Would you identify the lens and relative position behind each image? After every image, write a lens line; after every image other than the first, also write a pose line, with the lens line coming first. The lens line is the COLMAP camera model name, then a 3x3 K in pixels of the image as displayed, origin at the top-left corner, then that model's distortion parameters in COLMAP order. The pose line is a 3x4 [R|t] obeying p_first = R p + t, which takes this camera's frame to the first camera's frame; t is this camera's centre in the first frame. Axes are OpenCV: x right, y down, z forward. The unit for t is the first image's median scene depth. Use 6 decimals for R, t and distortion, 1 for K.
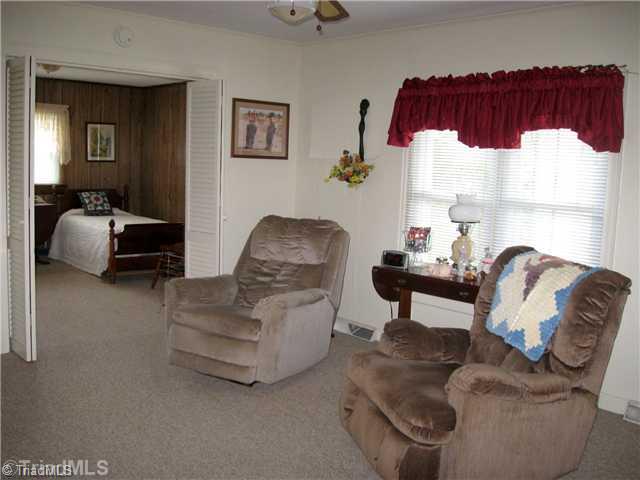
lens RADIAL K [[660.5, 0, 321.0], [0, 660.5, 240.2], [0, 0, 1]] dist [-0.106880, 0.000000]
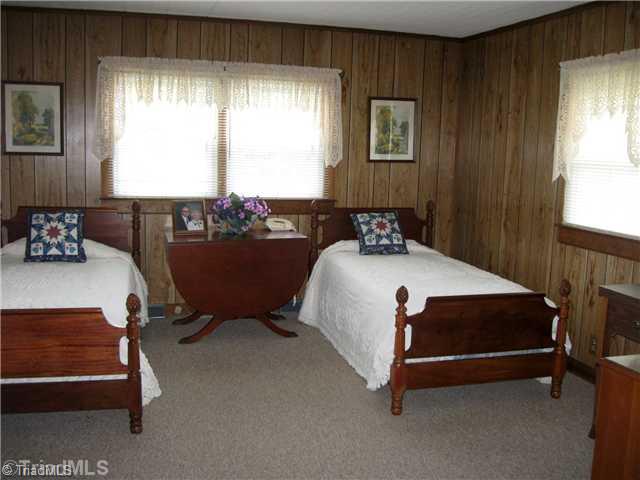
lens RADIAL K [[660.5, 0, 319.4], [0, 660.5, 240.6], [0, 0, 1]] dist [-0.106880, 0.000000]
pose [[0.902414, 0.048811, -0.428097, -0.136950], [-0.045269, 0.998804, 0.018459, -0.058060], [0.428486, 0.002722, 0.903544, 0.433586]]
